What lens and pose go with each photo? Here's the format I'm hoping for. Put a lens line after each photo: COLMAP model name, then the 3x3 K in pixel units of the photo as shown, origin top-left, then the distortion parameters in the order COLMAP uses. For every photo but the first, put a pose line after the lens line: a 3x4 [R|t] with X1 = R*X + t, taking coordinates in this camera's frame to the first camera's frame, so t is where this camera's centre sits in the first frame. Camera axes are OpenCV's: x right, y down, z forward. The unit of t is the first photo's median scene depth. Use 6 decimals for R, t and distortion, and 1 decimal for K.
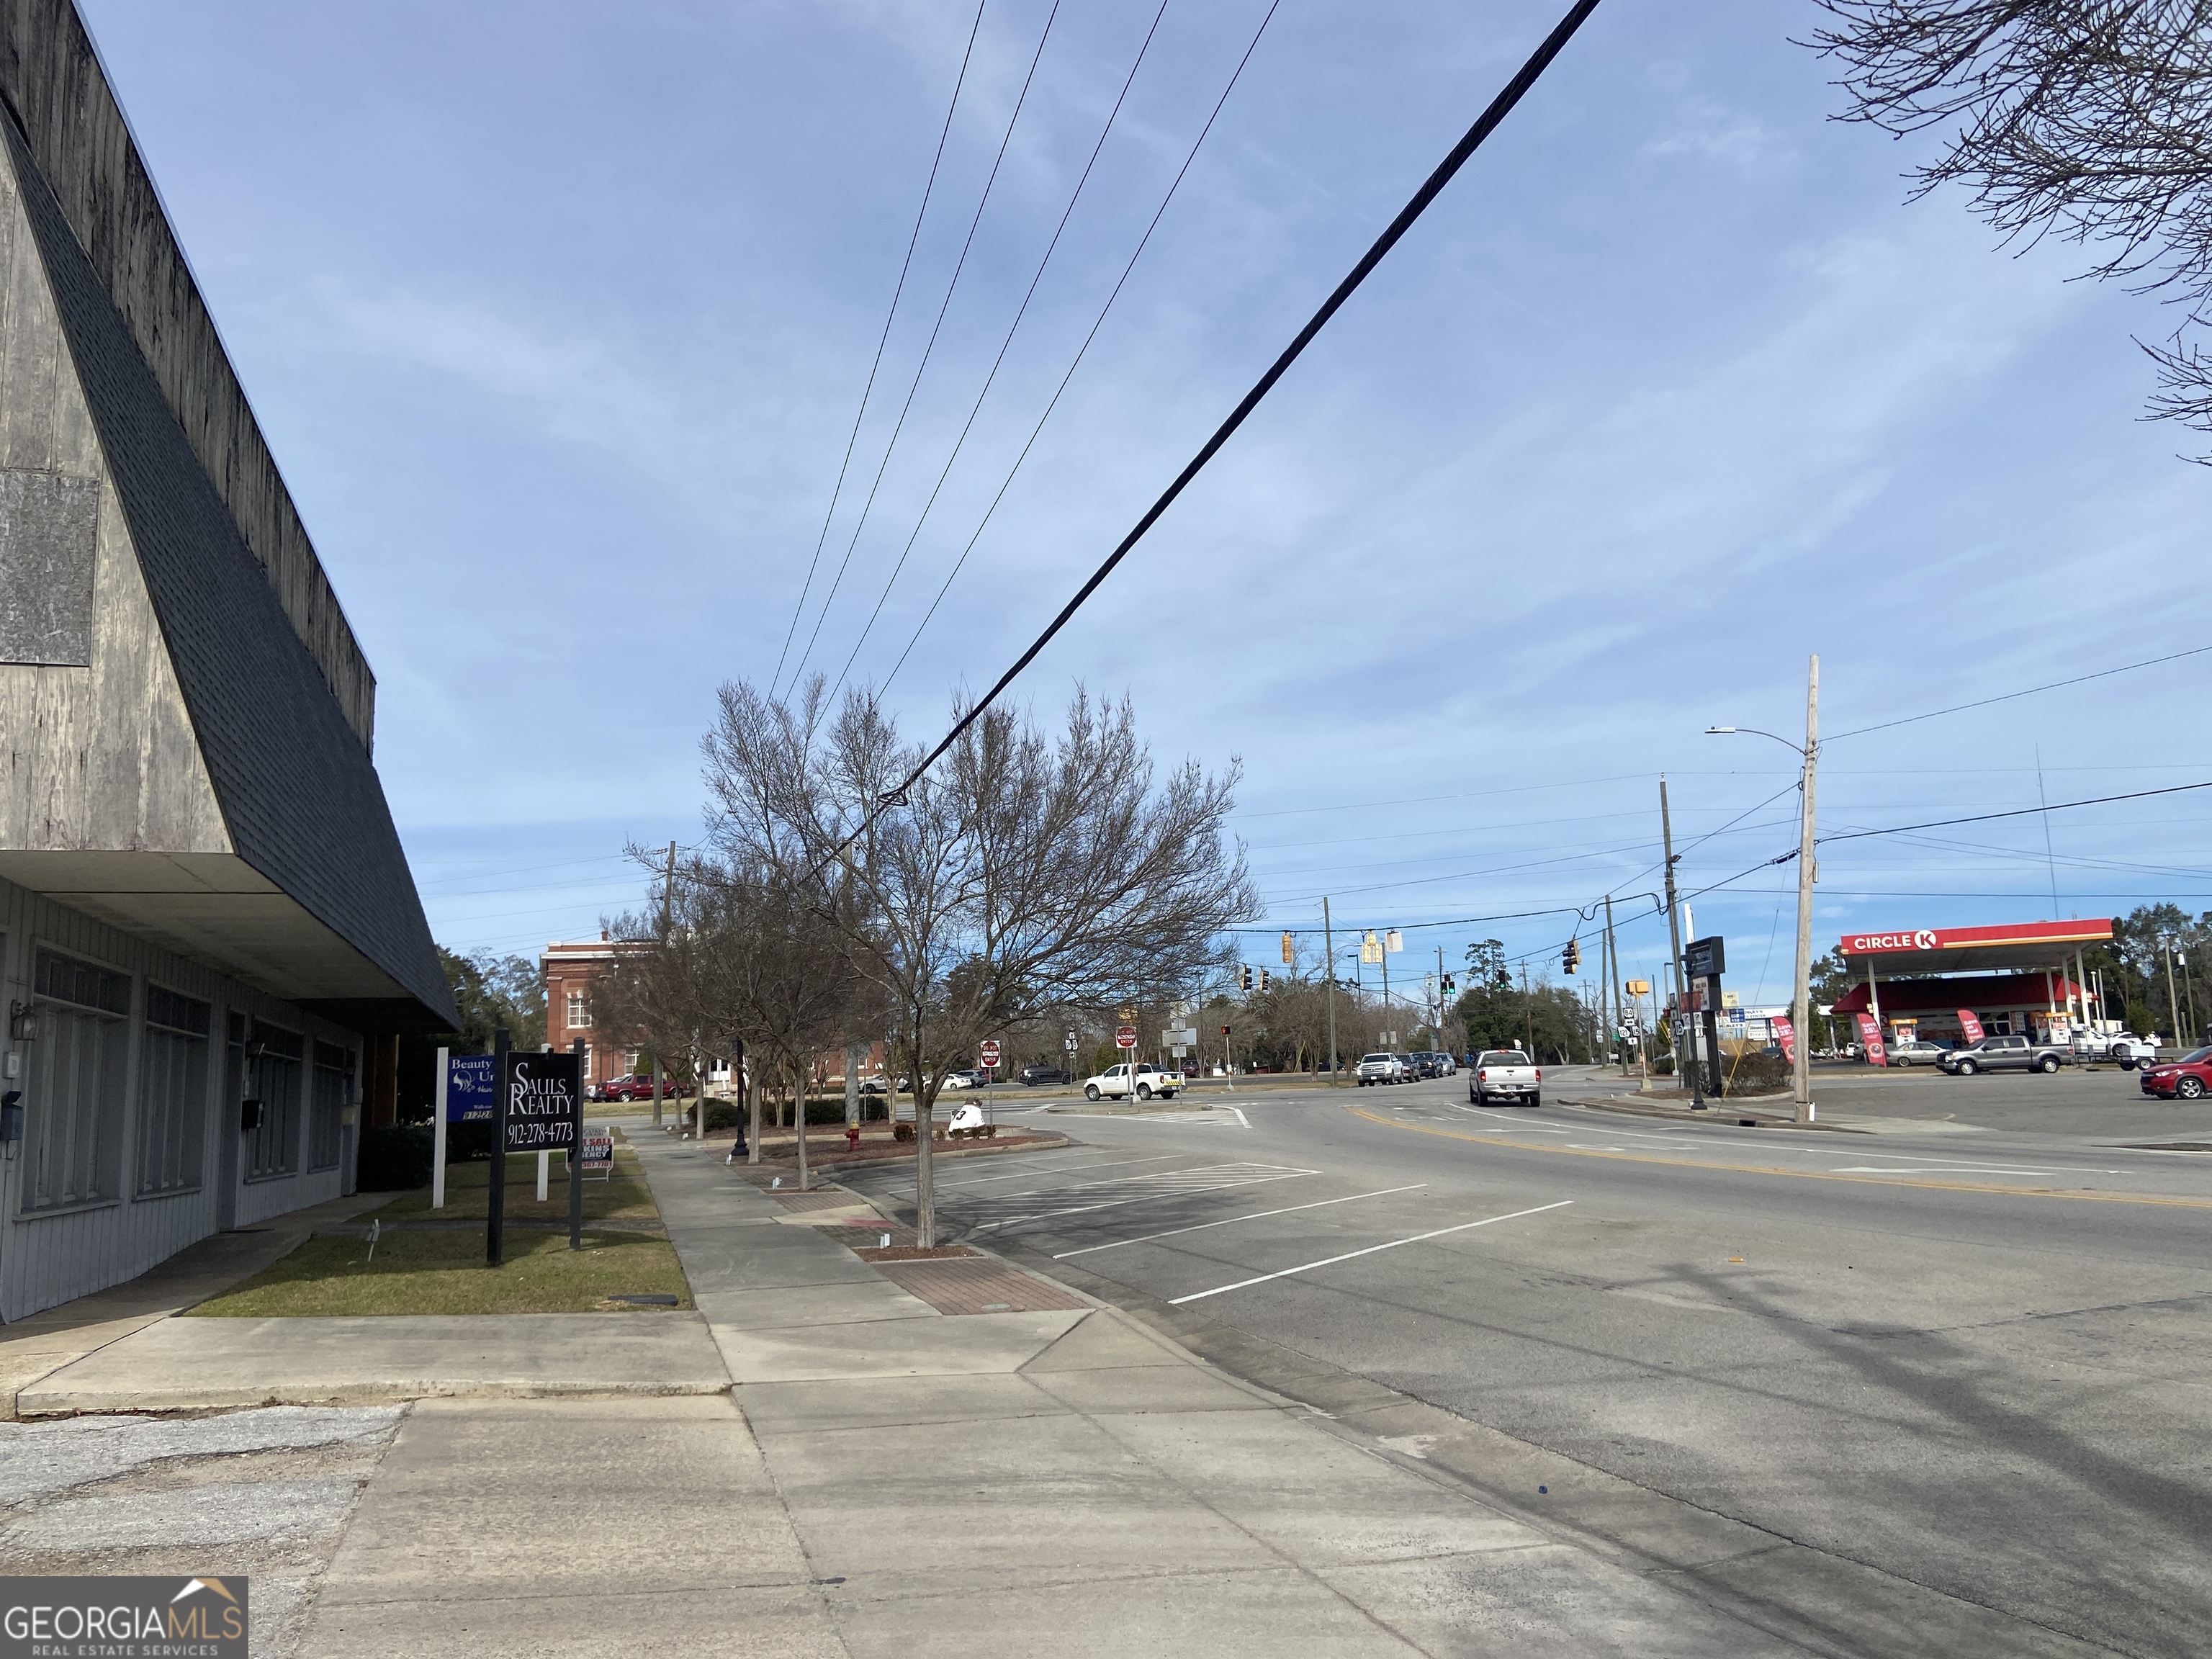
lens RADIAL K [[1659.4, 0, 1118.0], [0, 1659.4, 851.6], [0, 0, 1]] dist [0.122324, -0.153447]
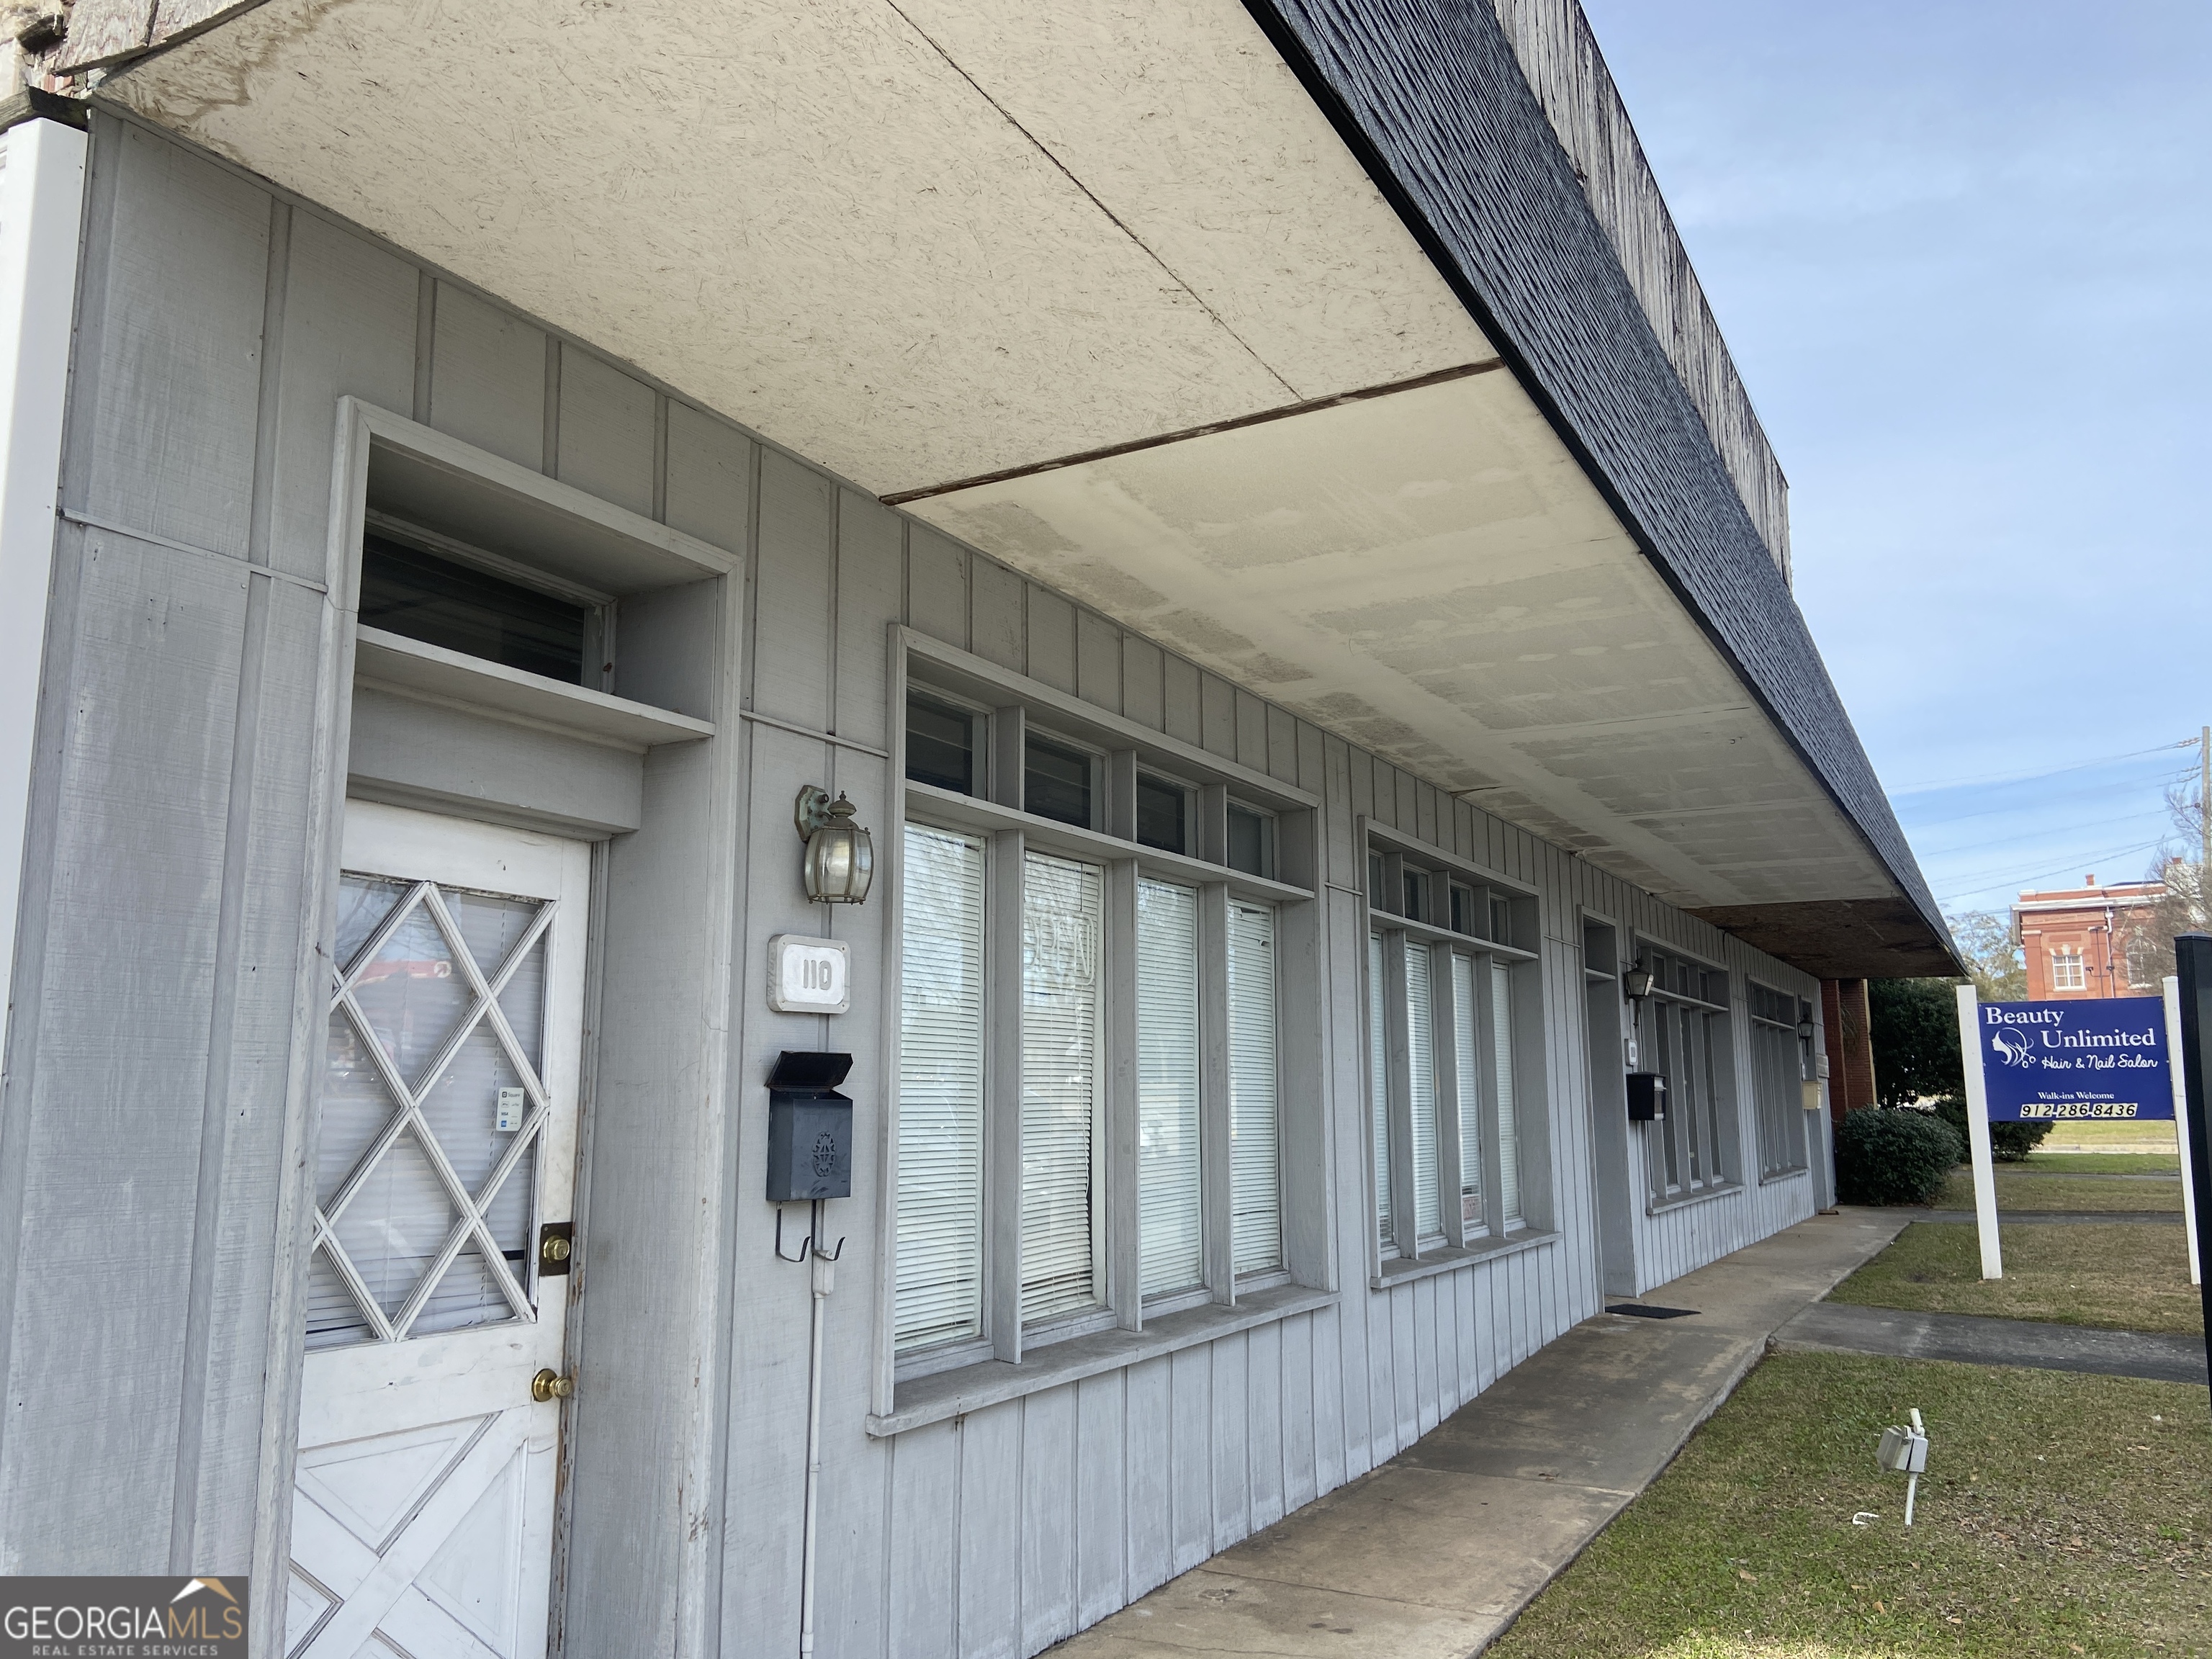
lens RADIAL K [[1659.4, 0, 1118.0], [0, 1659.4, 851.6], [0, 0, 1]] dist [0.122324, -0.153447]
pose [[0.689331, -0.078670, -0.720162, -0.181215], [0.092123, 0.995535, -0.020573, 0.056079], [0.718565, -0.052162, 0.693501, 0.402311]]
